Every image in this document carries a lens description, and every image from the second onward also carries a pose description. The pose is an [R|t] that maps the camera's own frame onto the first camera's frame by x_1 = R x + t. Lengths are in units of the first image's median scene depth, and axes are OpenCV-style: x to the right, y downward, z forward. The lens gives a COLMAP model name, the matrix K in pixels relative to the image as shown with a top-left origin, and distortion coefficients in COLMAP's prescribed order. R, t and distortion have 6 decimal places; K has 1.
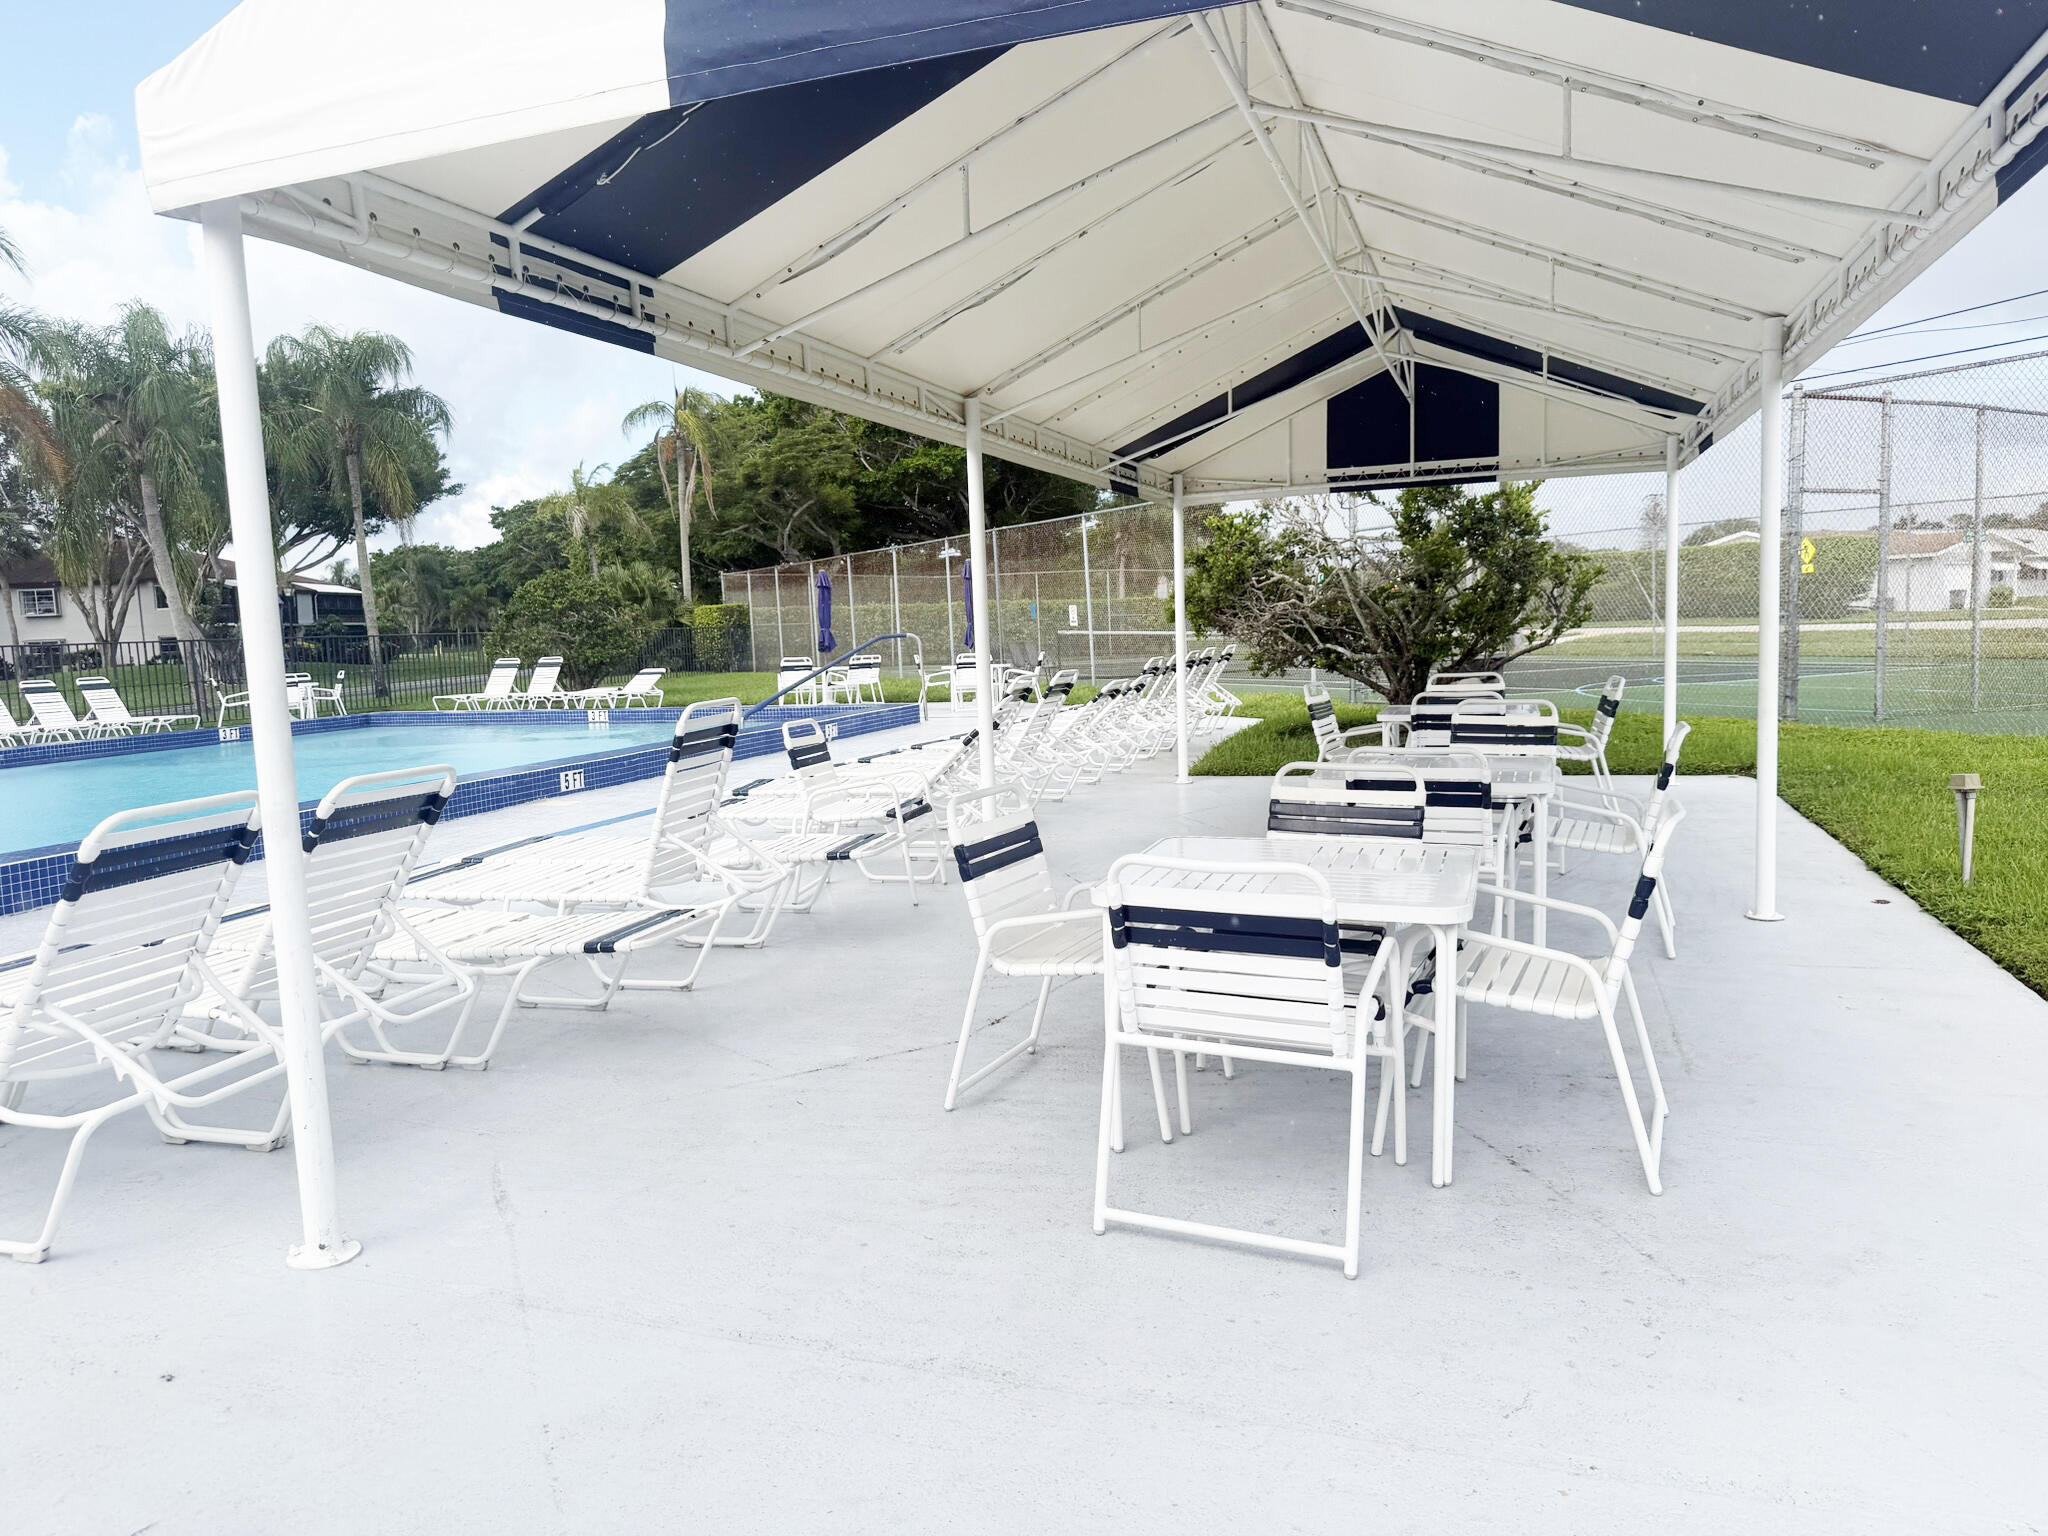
lens RADIAL K [[1453.7, 0, 1031.1], [0, 1453.7, 766.2], [0, 0, 1]] dist [-0.001058, -0.007653]
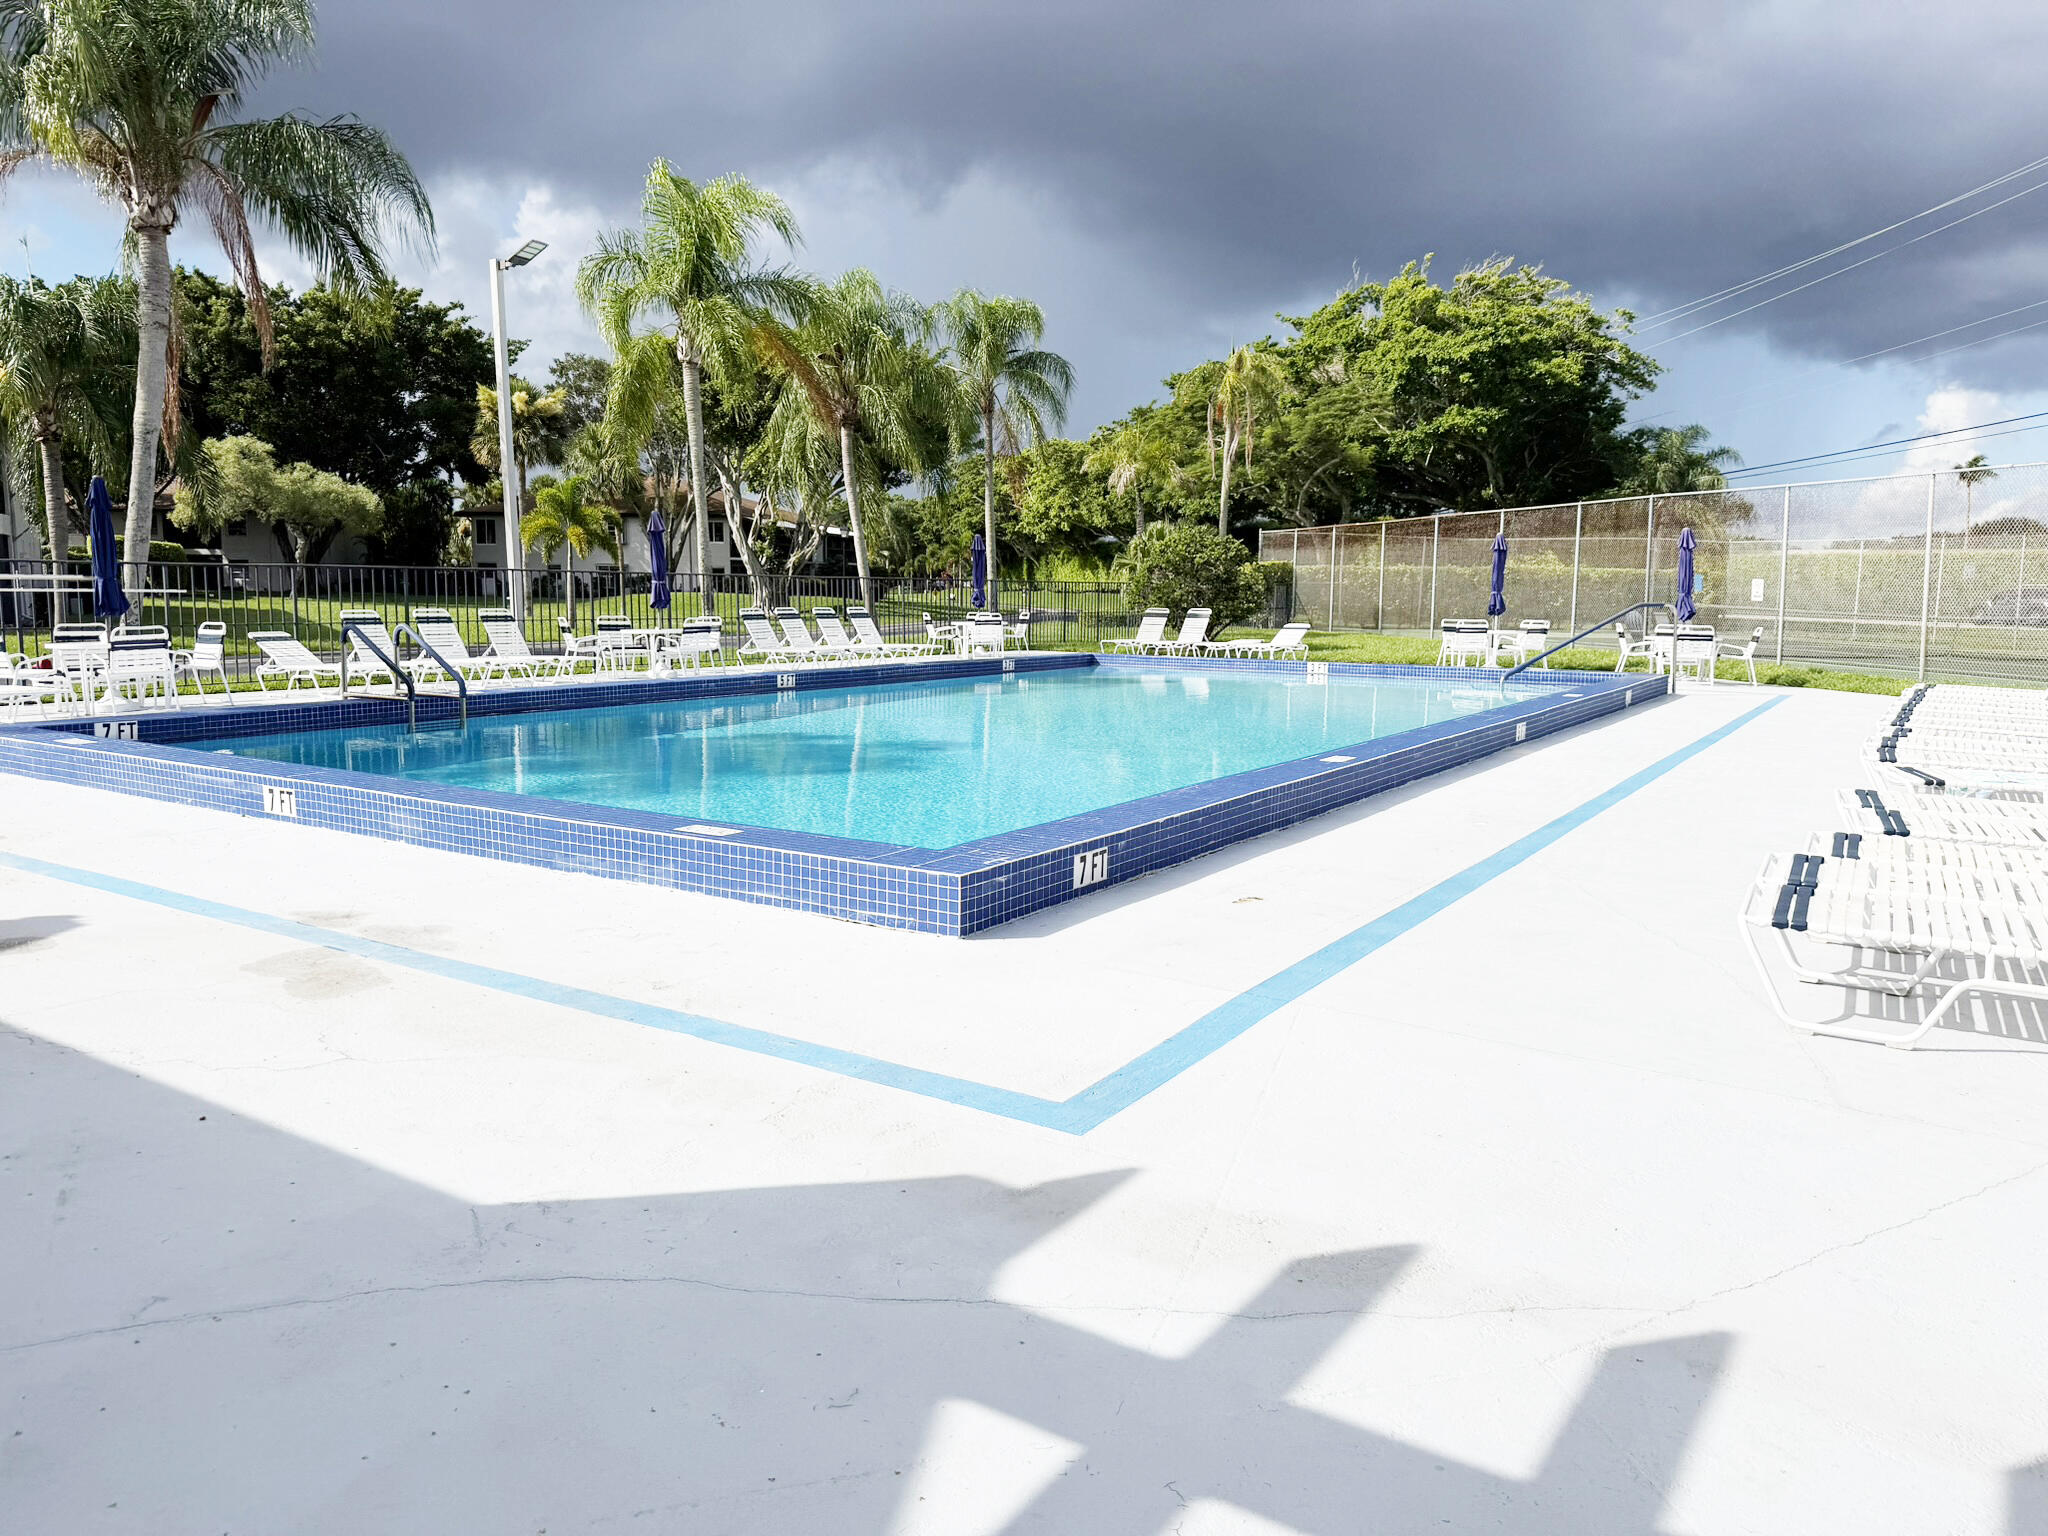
lens RADIAL K [[1453.7, 0, 1023.0], [0, 1453.7, 778.7], [0, 0, 1]] dist [-0.001058, -0.007653]
pose [[0.961384, 0.074628, -0.264899, -0.081490], [-0.064334, 0.996805, 0.047340, 0.003471], [0.267585, -0.028470, 0.963113, -0.030377]]
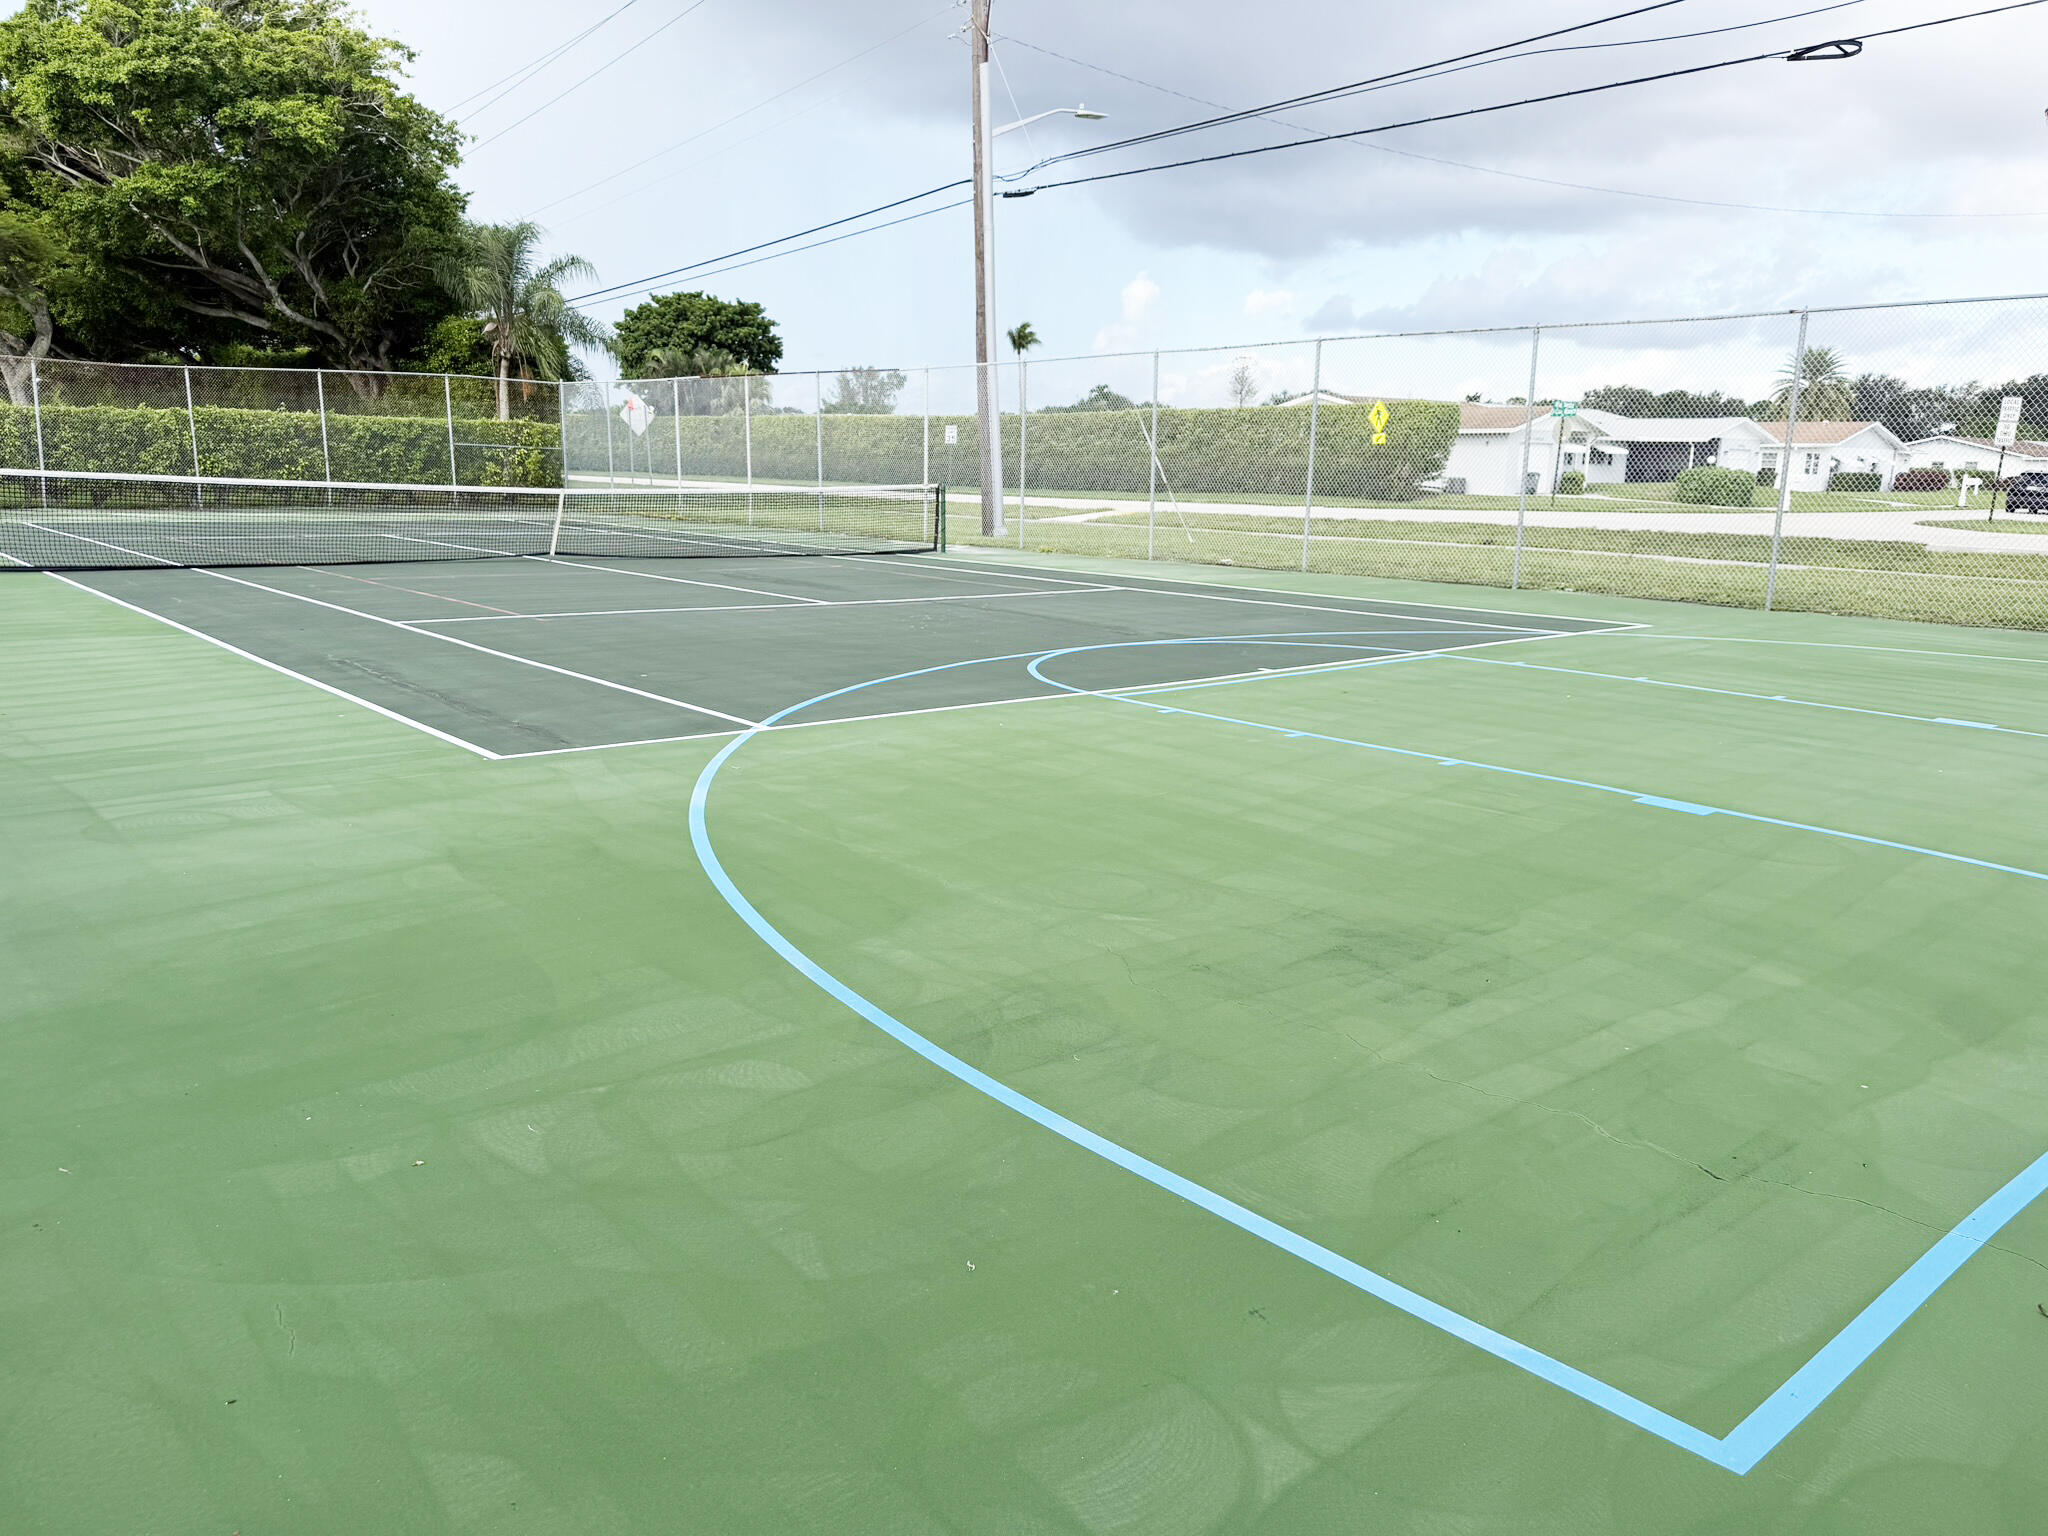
lens RADIAL K [[1453.7, 0, 1021.7], [0, 1453.7, 763.1], [0, 0, 1]] dist [-0.001058, -0.007653]
pose [[0.966575, 0.005868, 0.256318, 0.143334], [-0.034636, 0.993562, 0.107866, -0.038924], [-0.254034, -0.113138, 0.960555, 0.266031]]
